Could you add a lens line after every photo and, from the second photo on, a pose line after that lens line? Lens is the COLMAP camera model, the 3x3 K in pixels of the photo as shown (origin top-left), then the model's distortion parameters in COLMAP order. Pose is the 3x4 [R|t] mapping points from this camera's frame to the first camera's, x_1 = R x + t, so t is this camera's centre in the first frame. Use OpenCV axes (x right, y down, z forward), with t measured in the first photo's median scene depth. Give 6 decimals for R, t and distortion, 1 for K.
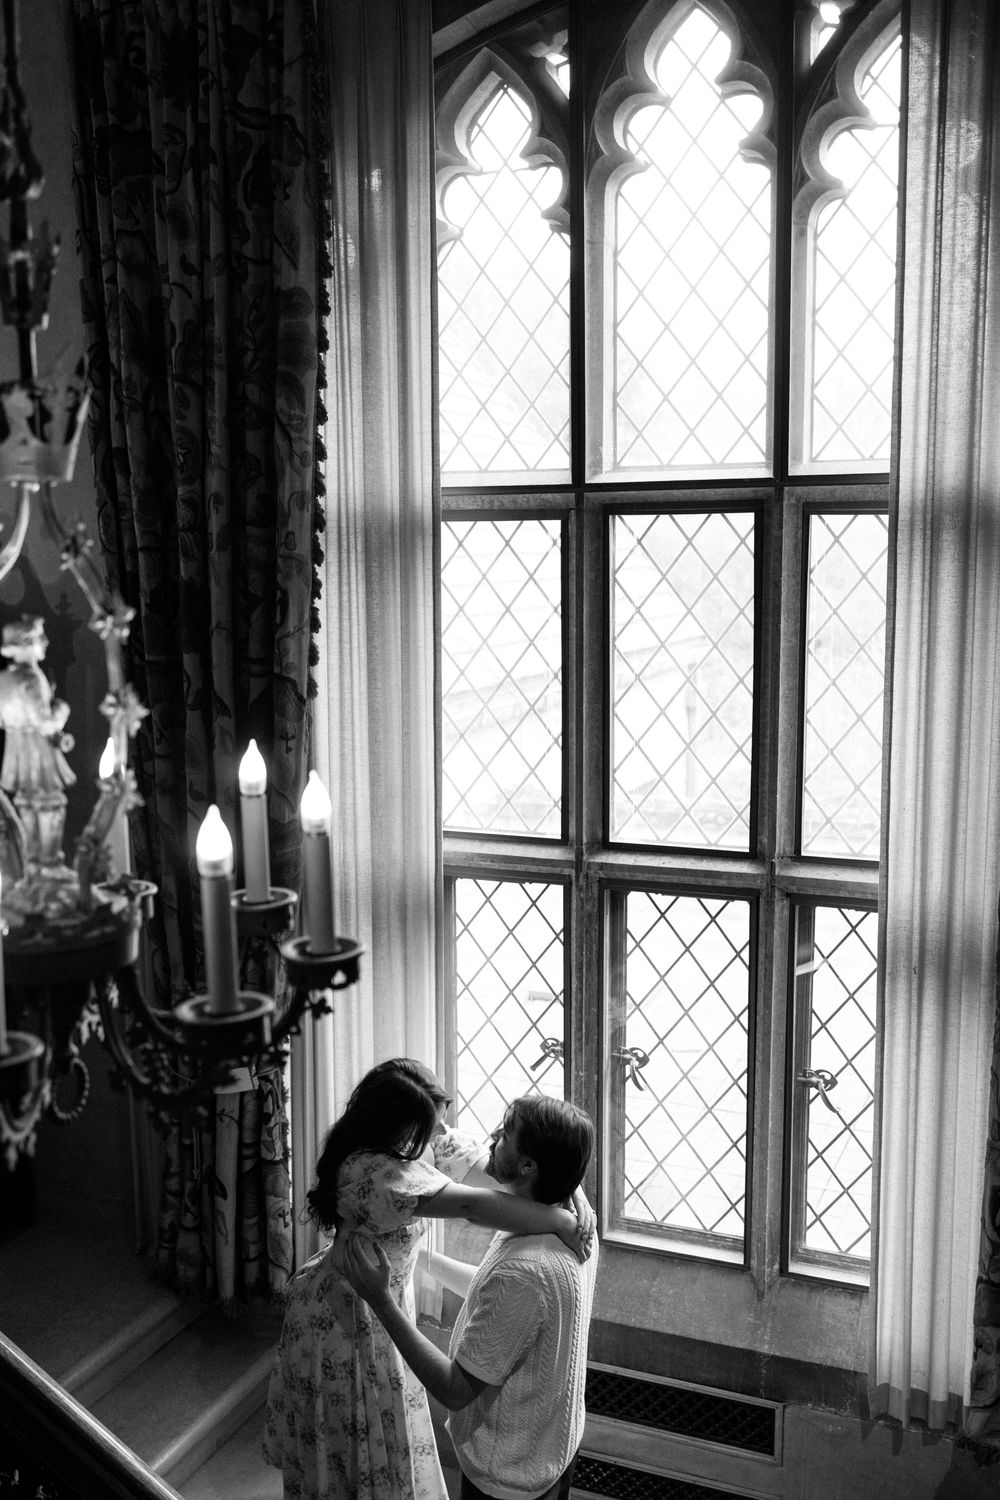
lens RADIAL K [[1537.4, 0, 490.7], [0, 1537.4, 764.3], [0, 0, 1]] dist [0.015722, 0.000000]
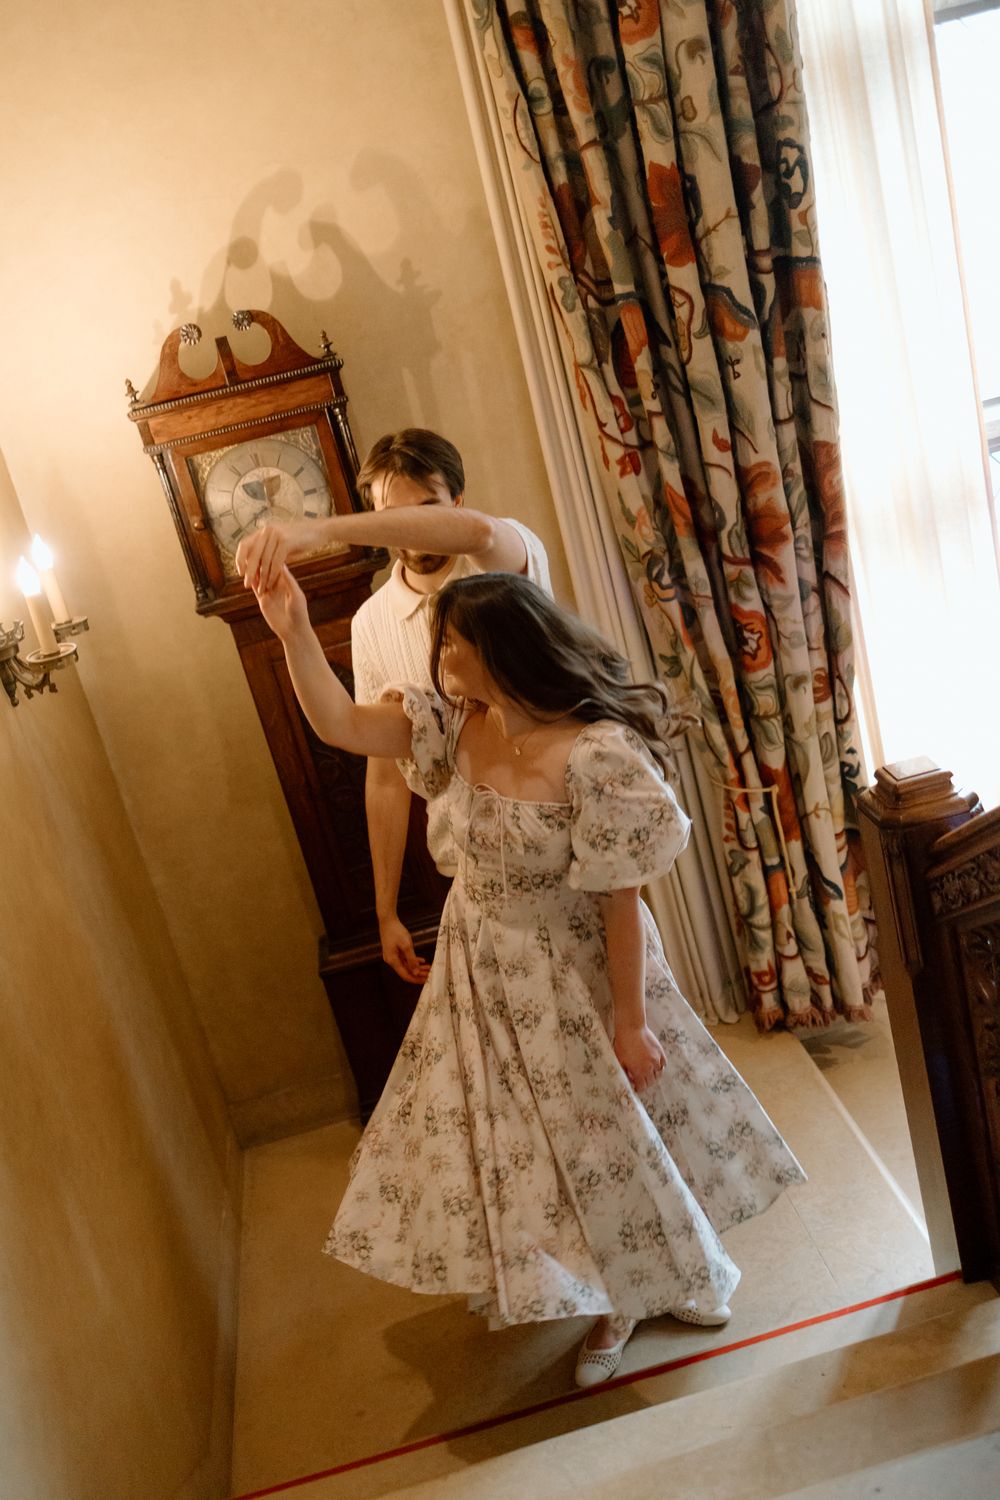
lens RADIAL K [[1537.4, 0, 505.9], [0, 1537.4, 761.7], [0, 0, 1]] dist [0.015722, 0.000000]
pose [[0.817385, -0.363772, 0.446712, -0.716825], [0.307801, 0.931228, 0.195122, -0.017688], [-0.486970, -0.021992, 0.873142, 0.354094]]
